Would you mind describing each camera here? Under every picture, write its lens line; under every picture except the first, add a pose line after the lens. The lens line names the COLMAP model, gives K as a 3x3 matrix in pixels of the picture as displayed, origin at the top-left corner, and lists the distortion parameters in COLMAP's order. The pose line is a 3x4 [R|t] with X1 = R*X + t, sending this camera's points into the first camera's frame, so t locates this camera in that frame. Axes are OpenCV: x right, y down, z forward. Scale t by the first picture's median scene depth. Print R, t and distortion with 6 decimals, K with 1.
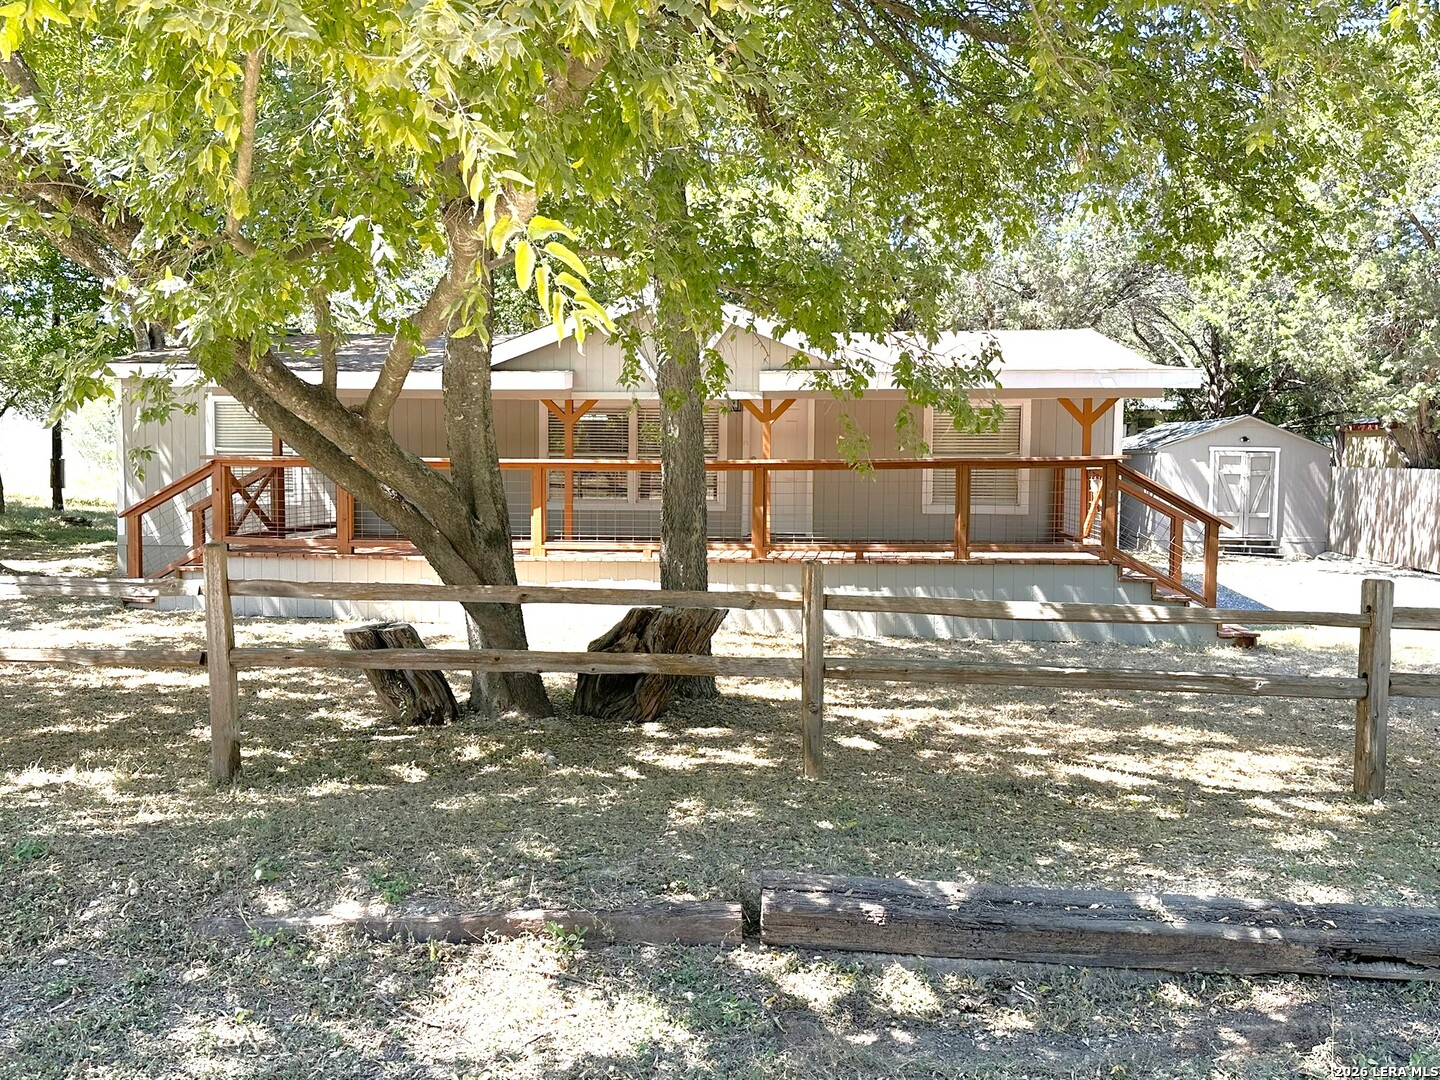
lens RADIAL K [[1249.4, 0, 720.0], [0, 1249.4, 540.0], [0, 0, 1]] dist [-0.045509, -0.003849]
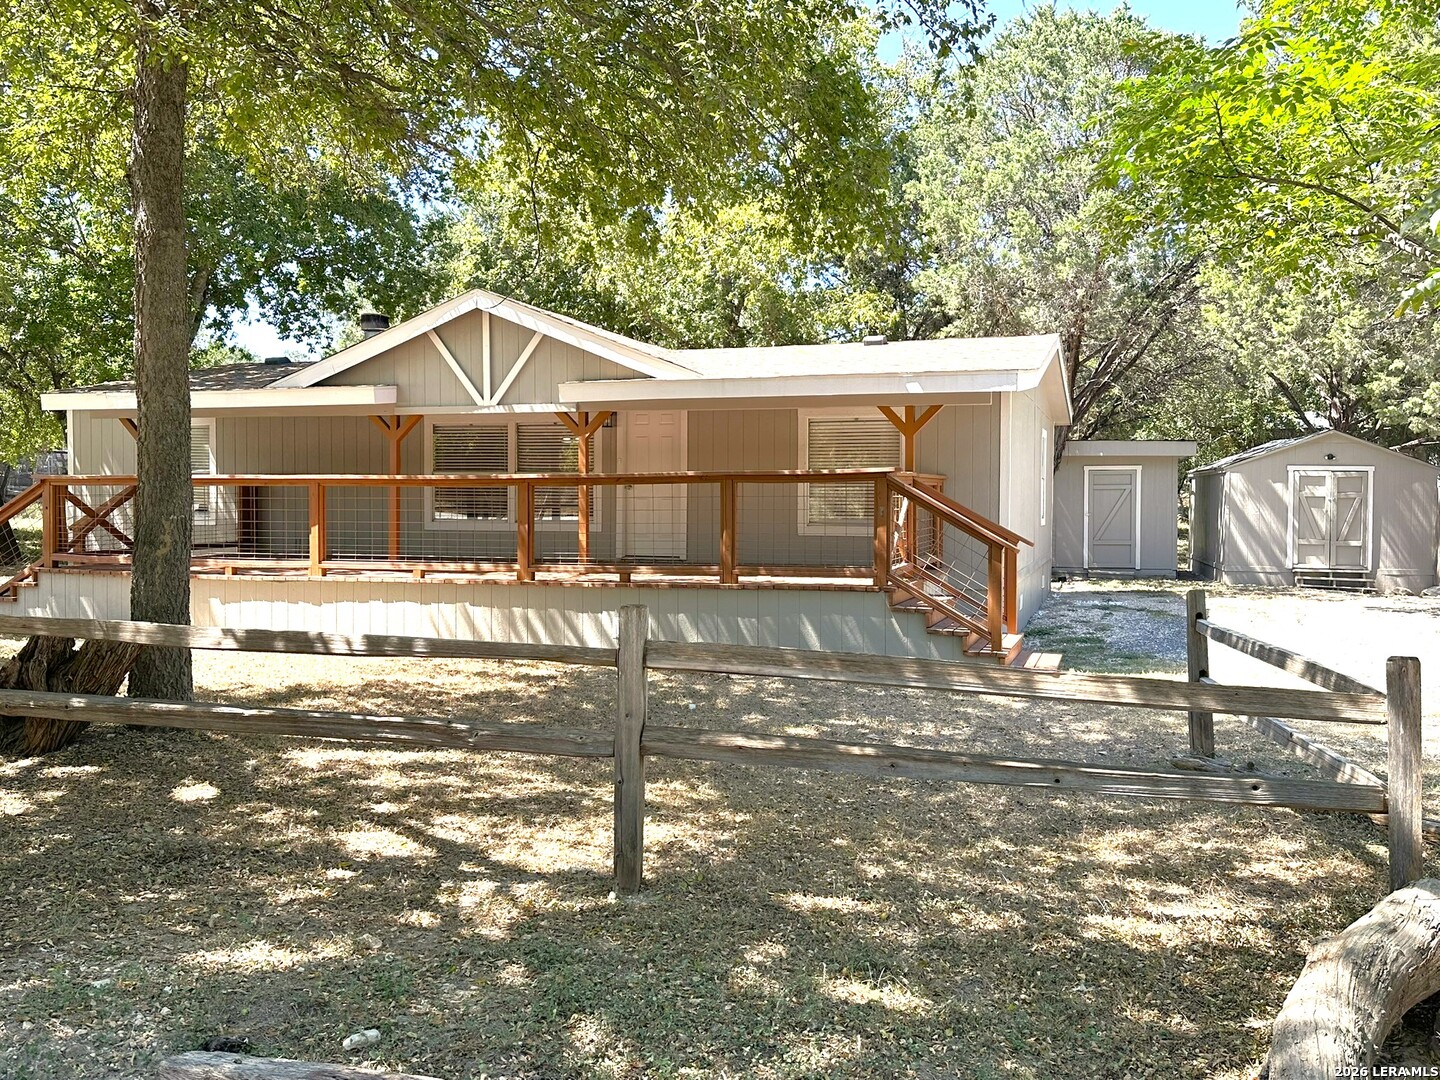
lens RADIAL K [[1239.0, 0, 720.0], [0, 1239.0, 540.0], [0, 0, 1]] dist [0.065856, -0.001399]
pose [[0.985431, 0.006791, -0.169941, 0.312858], [-0.010569, 0.999717, -0.021332, 0.002688], [0.169748, 0.022817, 0.985223, 0.102793]]
